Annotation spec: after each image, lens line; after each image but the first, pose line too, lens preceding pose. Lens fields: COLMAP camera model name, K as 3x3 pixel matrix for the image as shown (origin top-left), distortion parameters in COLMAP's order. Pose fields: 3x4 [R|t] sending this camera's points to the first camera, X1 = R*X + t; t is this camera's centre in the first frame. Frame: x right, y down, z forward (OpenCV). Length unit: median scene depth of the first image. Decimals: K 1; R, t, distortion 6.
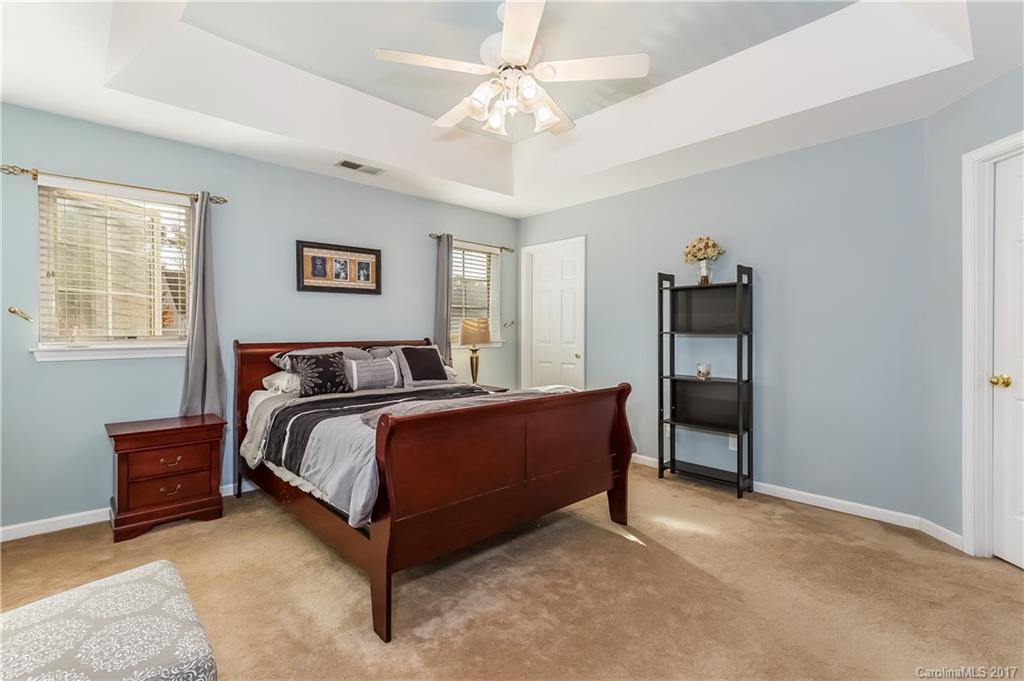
lens RADIAL K [[463.5, 0, 513.2], [0, 463.5, 340.5], [0, 0, 1]] dist [0.005348, -0.006183]
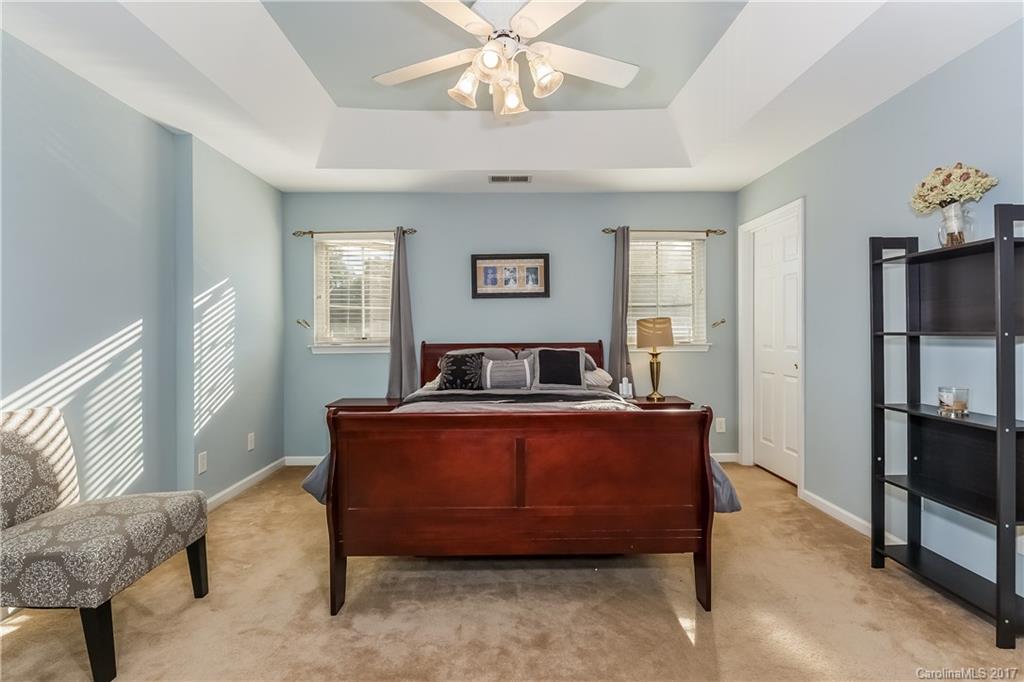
lens RADIAL K [[463.5, 0, 515.9], [0, 463.5, 335.3], [0, 0, 1]] dist [0.005348, -0.006183]
pose [[0.744342, -0.002230, -0.667795, 0.372375], [-0.006677, 0.999920, -0.010781, -0.004090], [0.667765, 0.012484, 0.744267, 0.215591]]
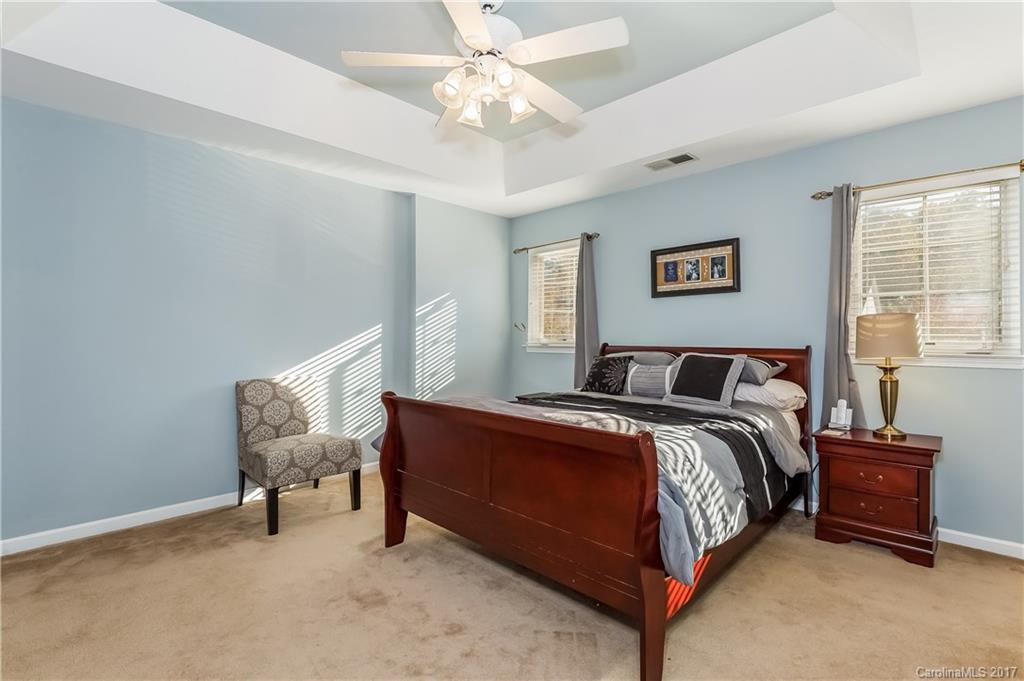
lens RADIAL K [[463.5, 0, 521.2], [0, 463.5, 333.2], [0, 0, 1]] dist [0.005348, -0.006183]
pose [[0.062655, -0.007802, -0.998005, 0.566354], [-0.023295, 0.999686, -0.009278, -0.008566], [0.997763, 0.023830, 0.062454, 0.620725]]
